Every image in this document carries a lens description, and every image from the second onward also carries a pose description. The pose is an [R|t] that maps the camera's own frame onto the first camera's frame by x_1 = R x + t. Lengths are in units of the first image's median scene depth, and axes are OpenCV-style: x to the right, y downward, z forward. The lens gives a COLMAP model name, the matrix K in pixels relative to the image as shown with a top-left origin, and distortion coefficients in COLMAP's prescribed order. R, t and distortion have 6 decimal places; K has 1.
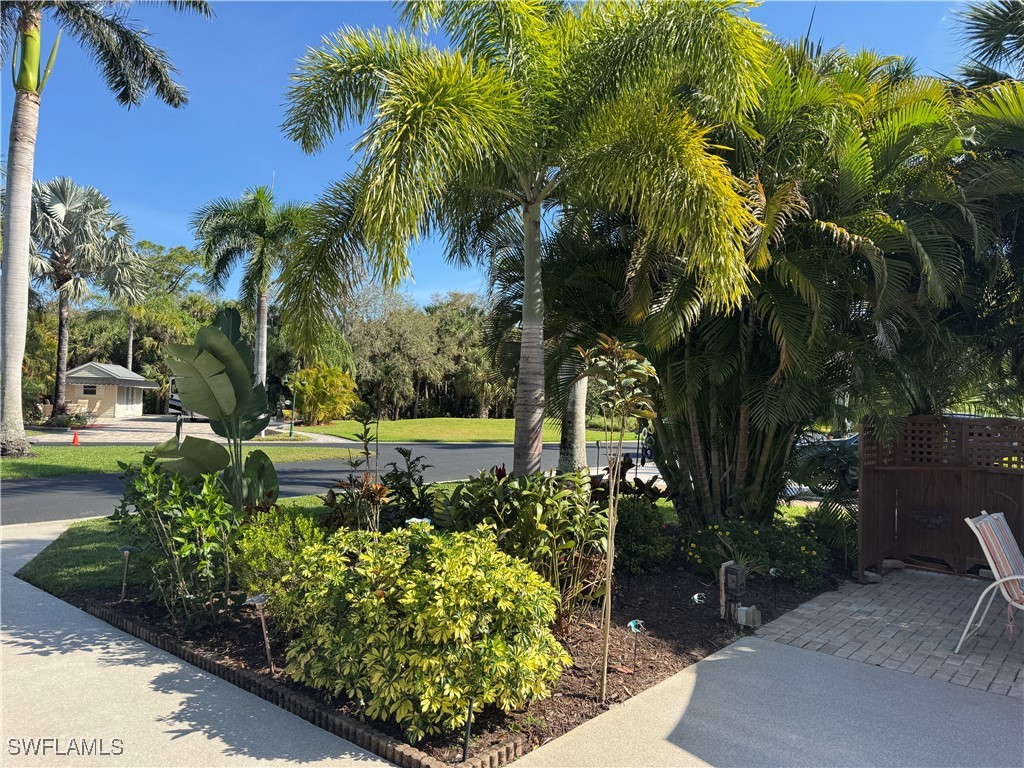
lens RADIAL K [[716.0, 0, 504.6], [0, 716.0, 383.9], [0, 0, 1]] dist [0.061917, -0.080325]
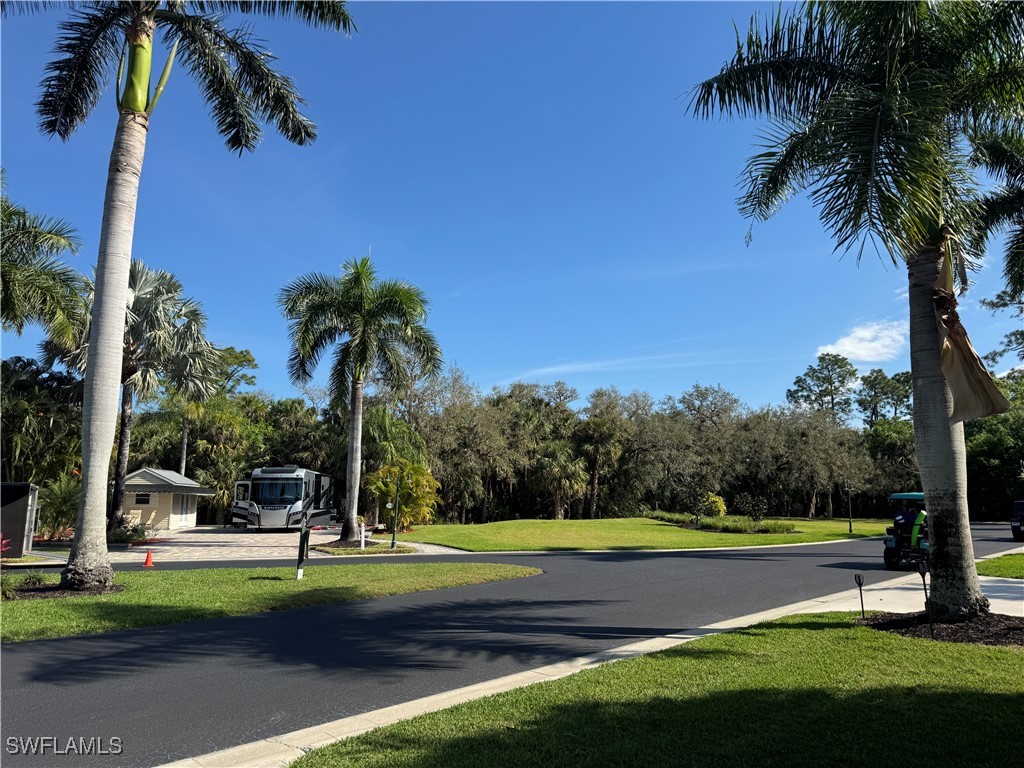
lens RADIAL K [[716.0, 0, 505.8], [0, 716.0, 382.7], [0, 0, 1]] dist [0.061917, -0.080325]
pose [[0.999128, -0.031566, -0.027344, -0.102112], [0.027460, 0.989866, -0.139324, 0.003208], [0.031465, 0.138452, 0.989869, 0.115738]]
